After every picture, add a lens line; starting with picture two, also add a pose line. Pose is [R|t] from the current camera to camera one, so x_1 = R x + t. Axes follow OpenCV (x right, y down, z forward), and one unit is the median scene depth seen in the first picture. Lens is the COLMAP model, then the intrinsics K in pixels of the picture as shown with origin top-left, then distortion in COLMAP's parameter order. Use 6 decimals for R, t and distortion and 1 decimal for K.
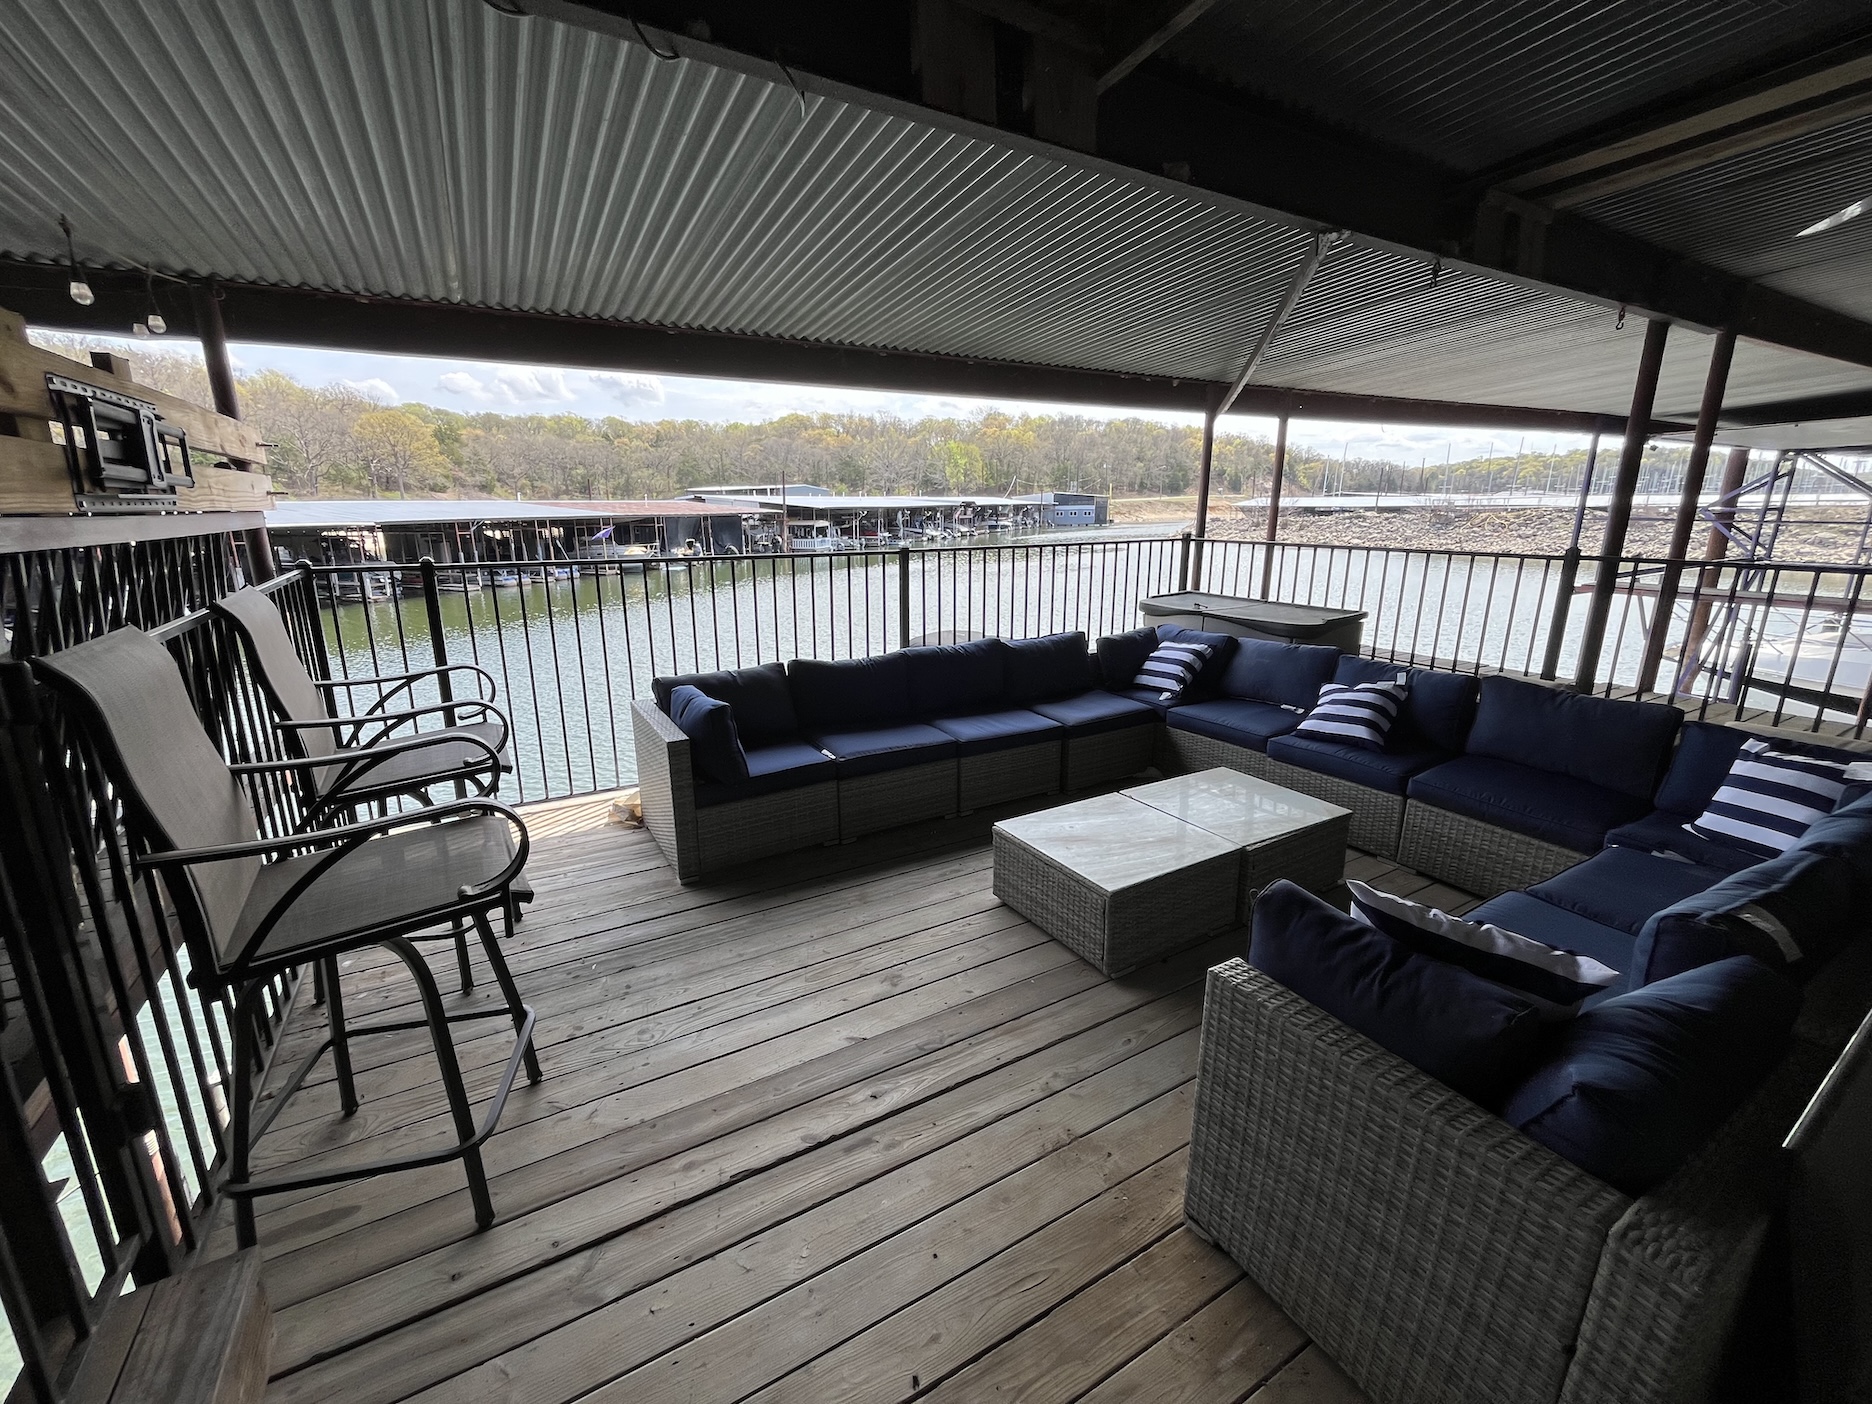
lens RADIAL K [[756.0, 0, 922.2], [0, 756.0, 698.0], [0, 0, 1]] dist [-0.000689, -0.000647]
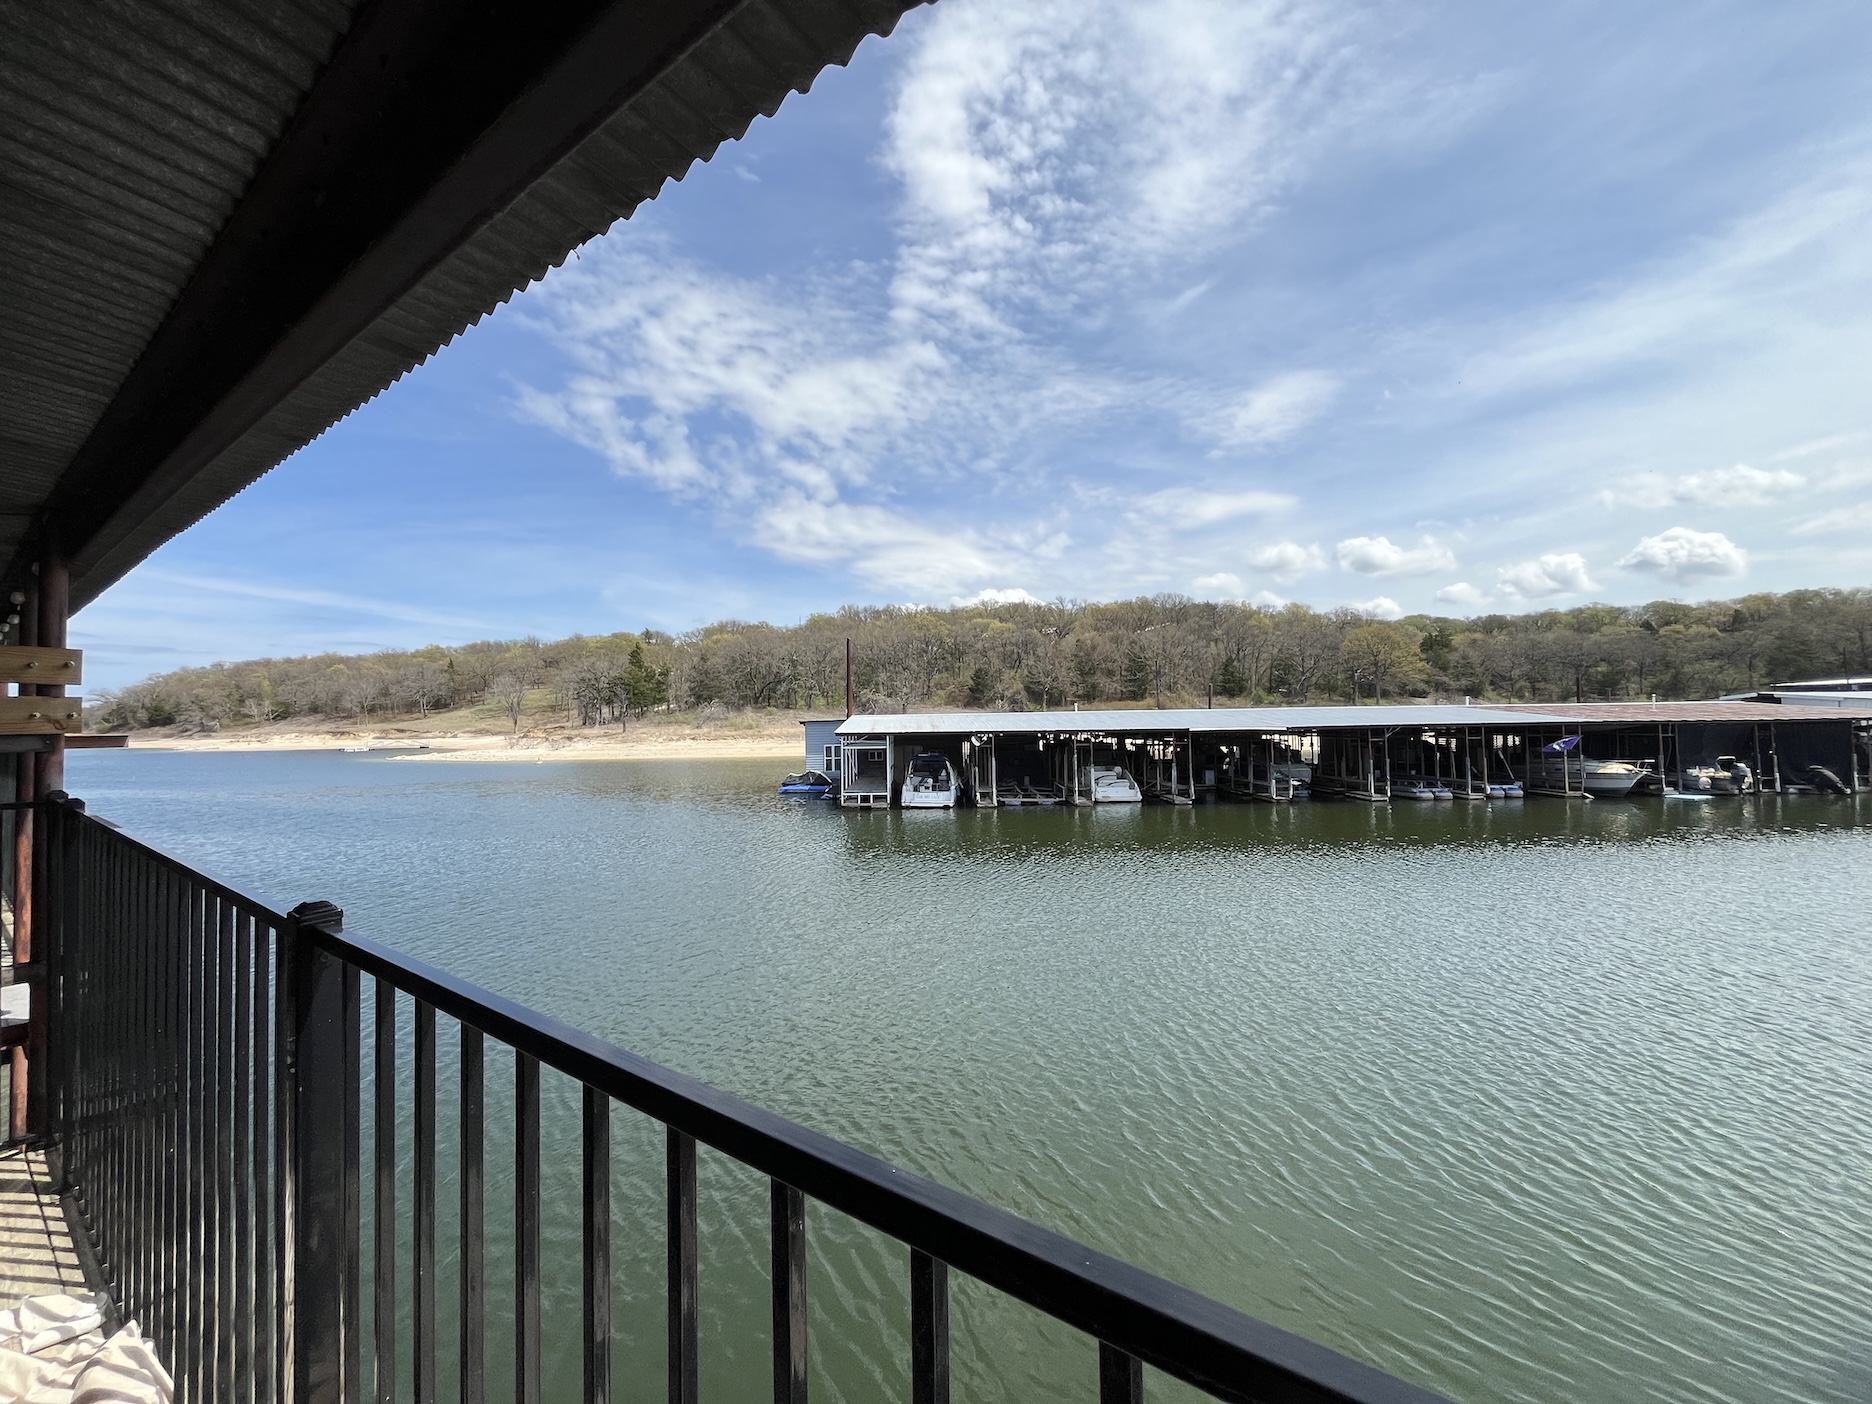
lens RADIAL K [[756.0, 0, 931.5], [0, 756.0, 696.8], [0, 0, 1]] dist [-0.000689, -0.000647]
pose [[0.408630, -0.025382, -0.912347, 0.183789], [-0.216328, 0.968436, -0.123834, -0.267509], [0.886693, 0.247969, 0.390240, 1.038053]]
